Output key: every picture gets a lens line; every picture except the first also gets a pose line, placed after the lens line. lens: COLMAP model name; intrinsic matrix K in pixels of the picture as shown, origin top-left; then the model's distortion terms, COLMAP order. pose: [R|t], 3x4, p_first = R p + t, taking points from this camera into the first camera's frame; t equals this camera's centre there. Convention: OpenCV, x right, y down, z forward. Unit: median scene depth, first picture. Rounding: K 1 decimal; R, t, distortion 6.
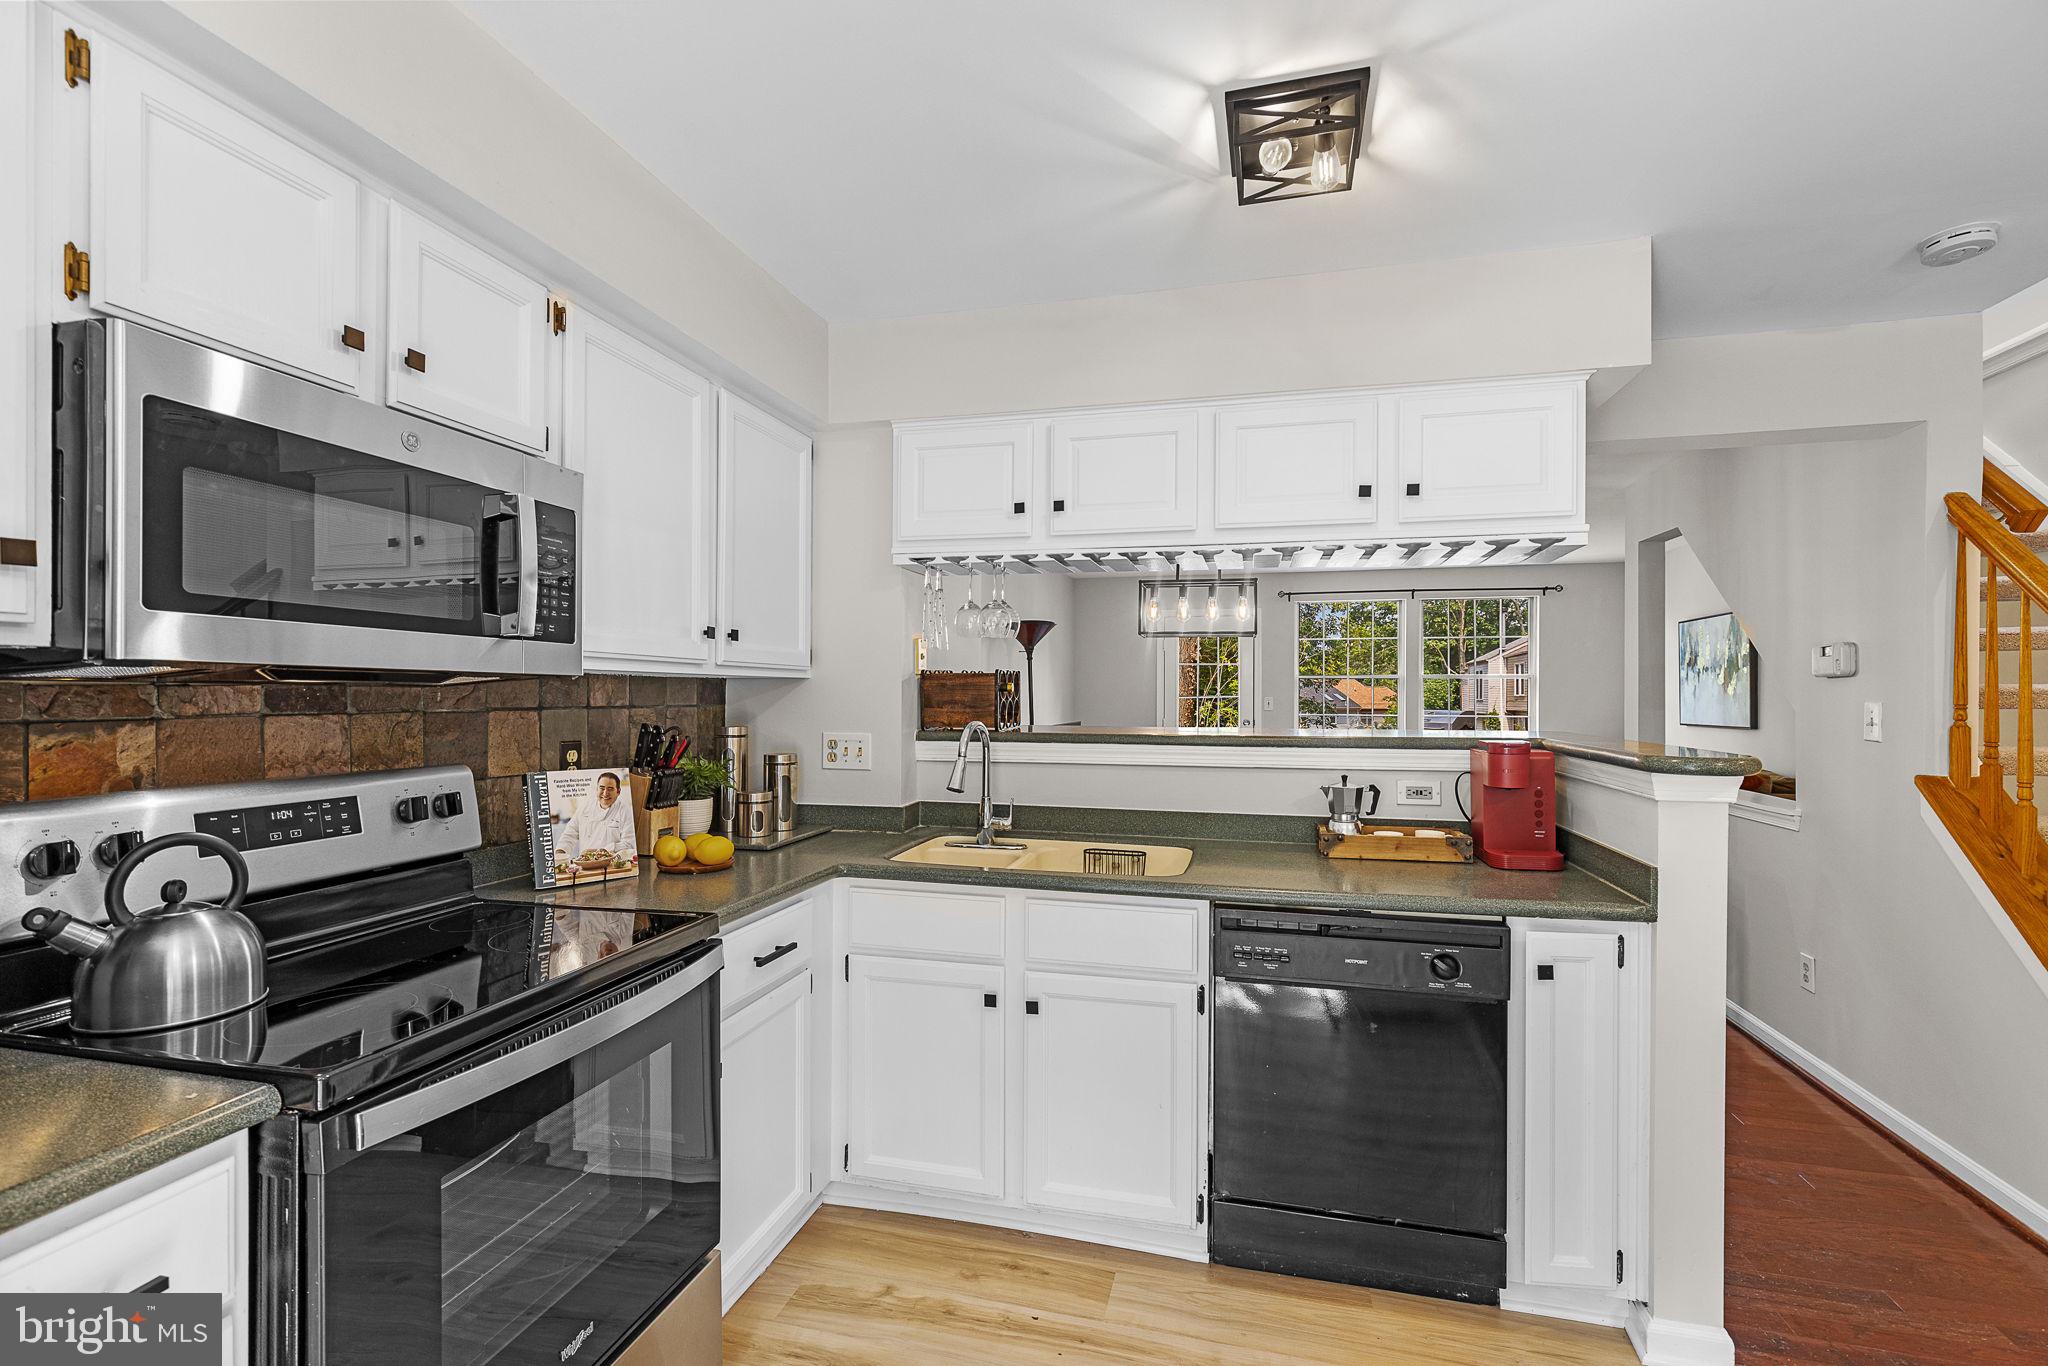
lens RADIAL K [[918.7, 0, 996.4], [0, 918.7, 706.7], [0, 0, 1]] dist [0.003173, -0.000782]
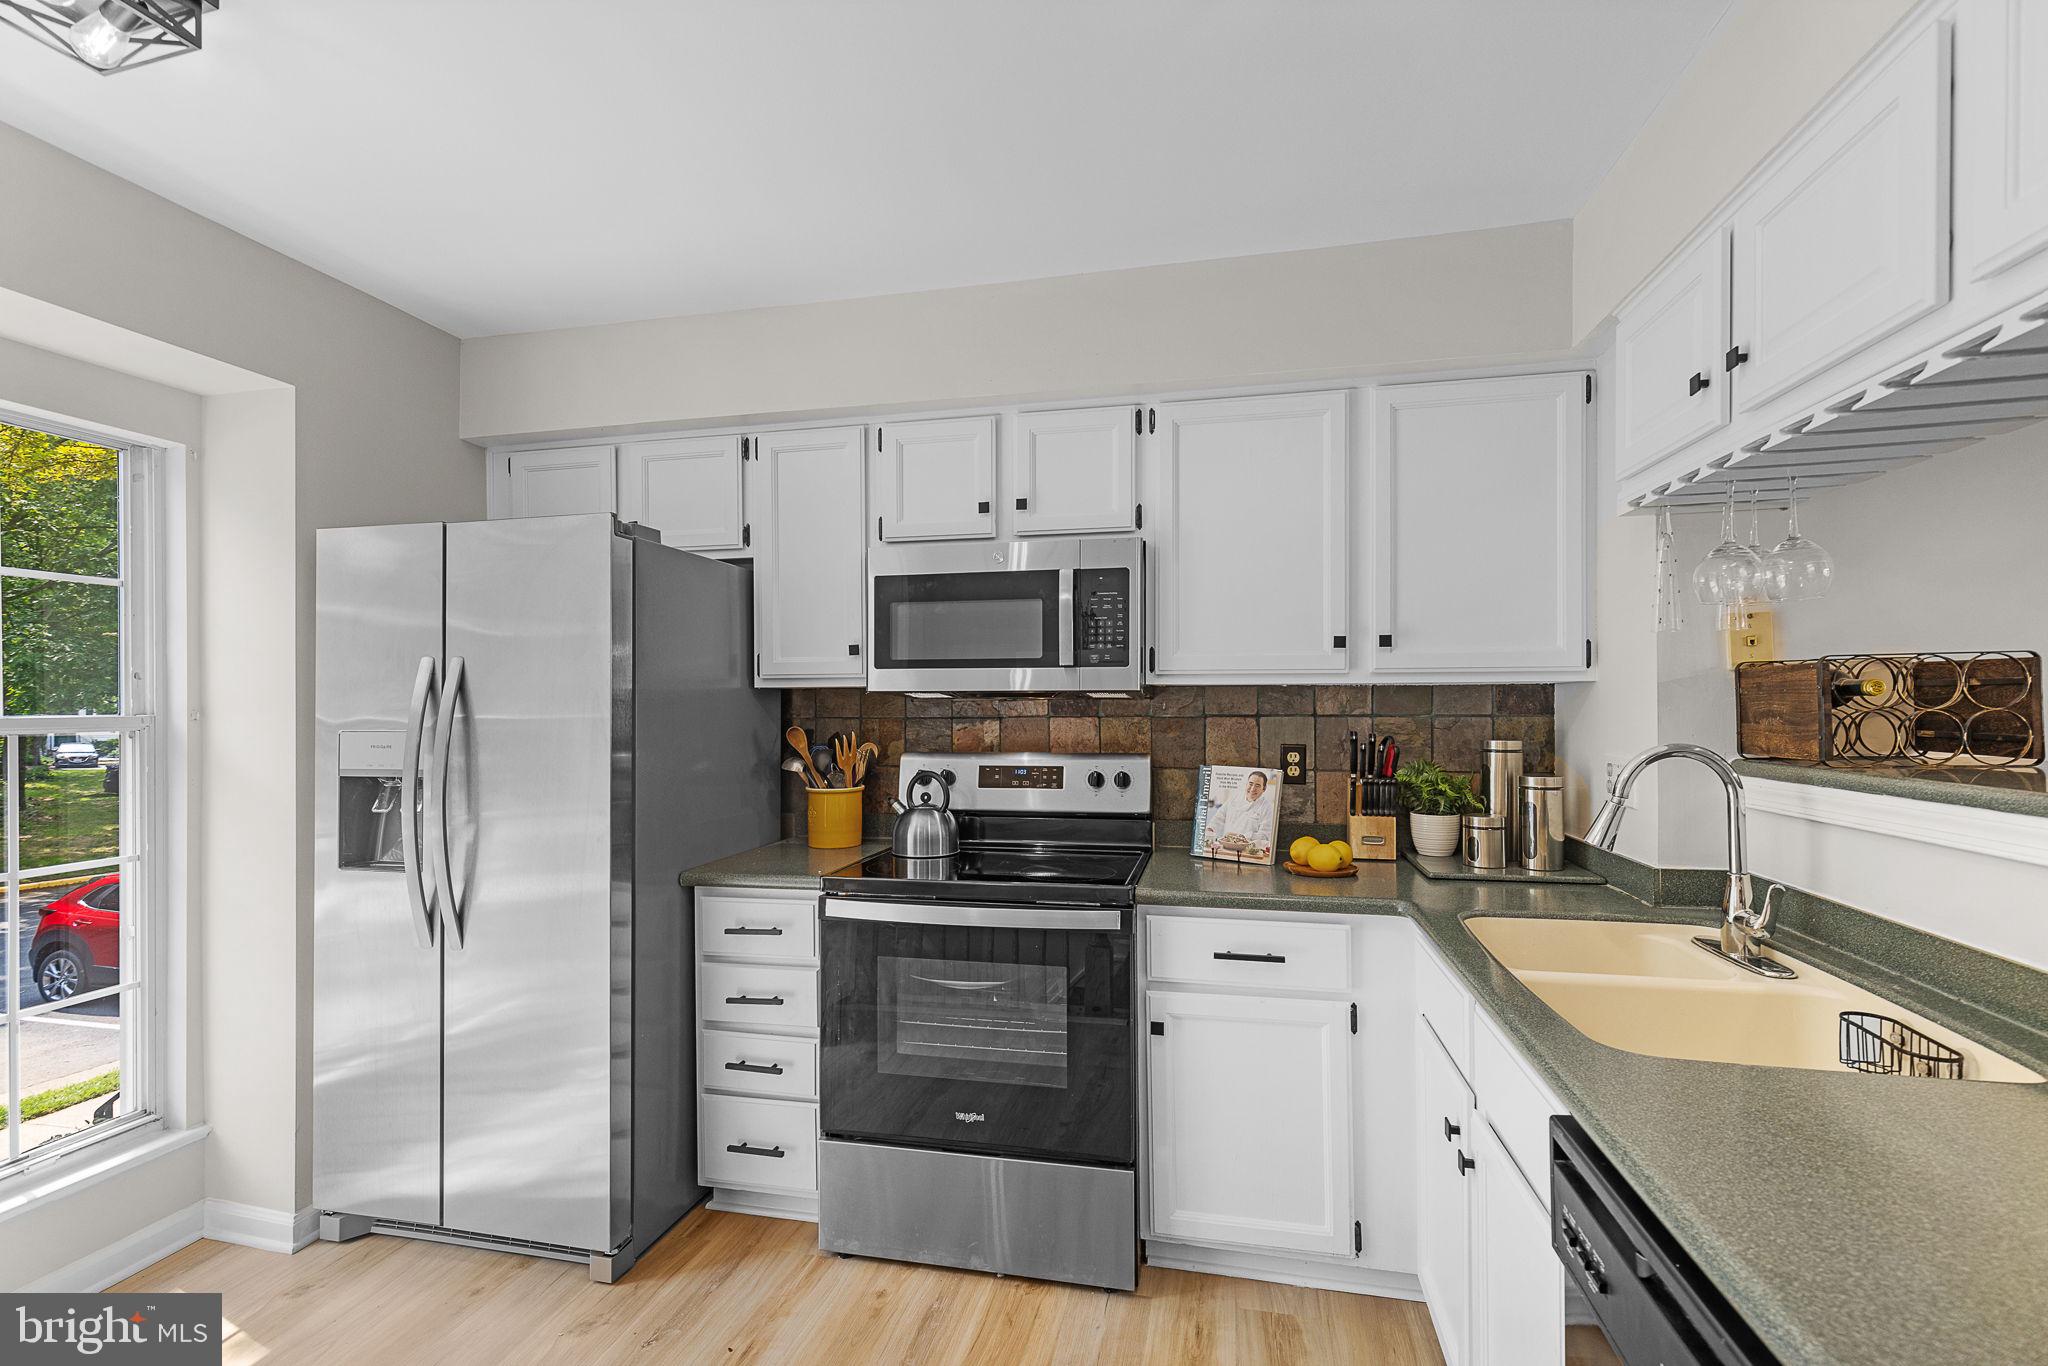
lens RADIAL K [[918.7, 0, 1024.5], [0, 918.7, 702.3], [0, 0, 1]] dist [0.003173, -0.000782]
pose [[0.056013, -0.003365, -0.998424, 0.773978], [-0.008864, 0.999953, -0.003868, -0.008892], [0.998391, 0.009066, 0.055981, 0.691035]]
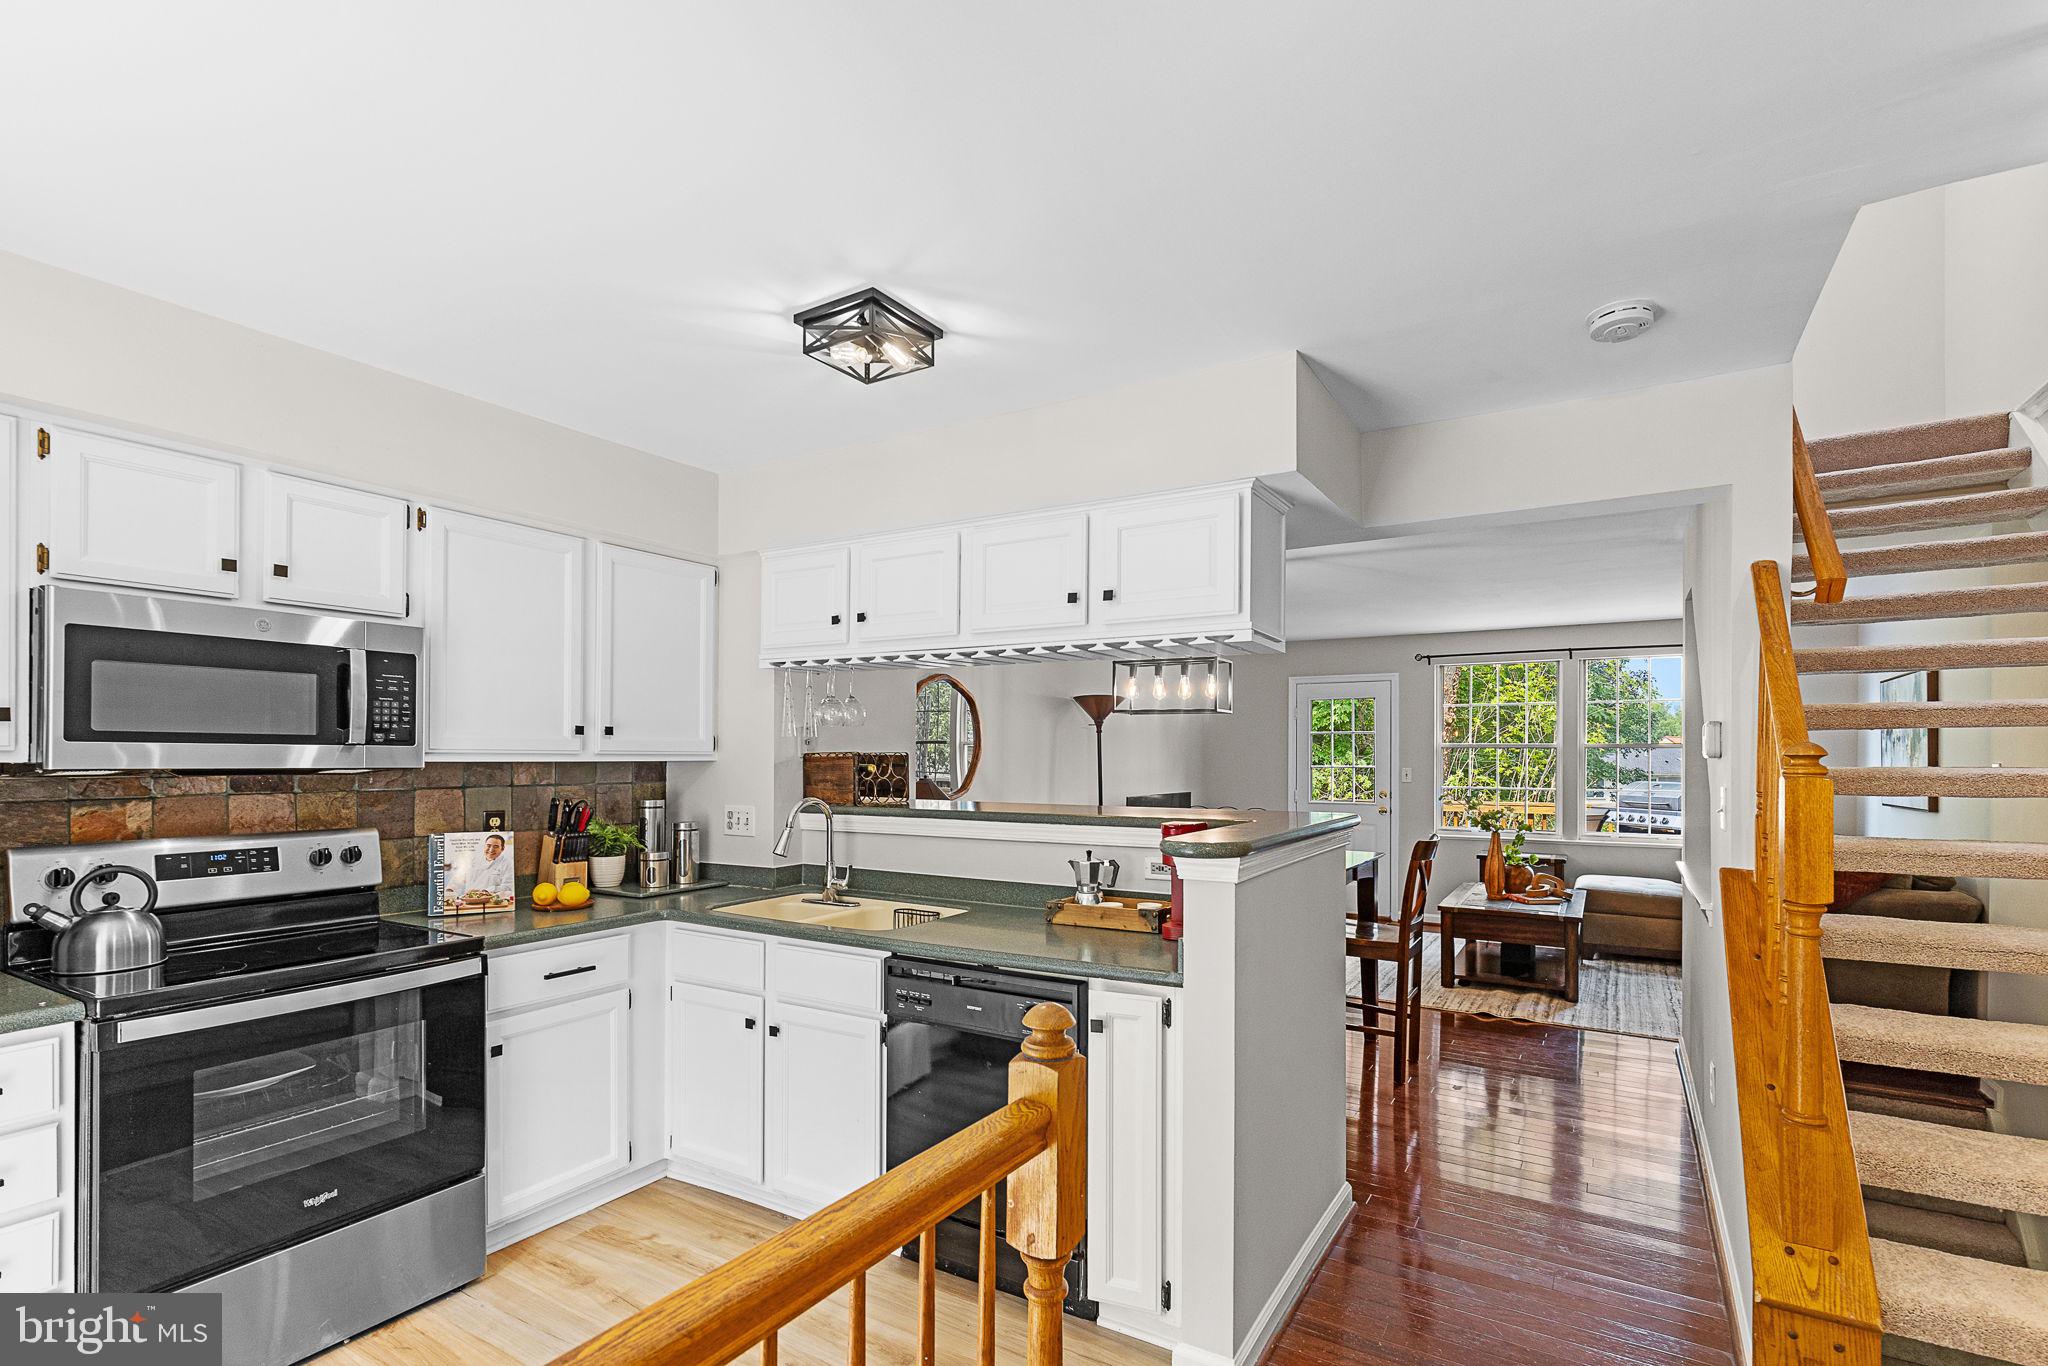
lens RADIAL K [[918.7, 0, 1030.9], [0, 918.7, 760.5], [0, 0, 1]] dist [0.003173, -0.000782]
pose [[0.960533, -0.001693, -0.278160, 0.788674], [-0.001329, 0.999942, -0.010676, -0.027842], [0.278162, 0.010625, 0.960475, -0.114631]]
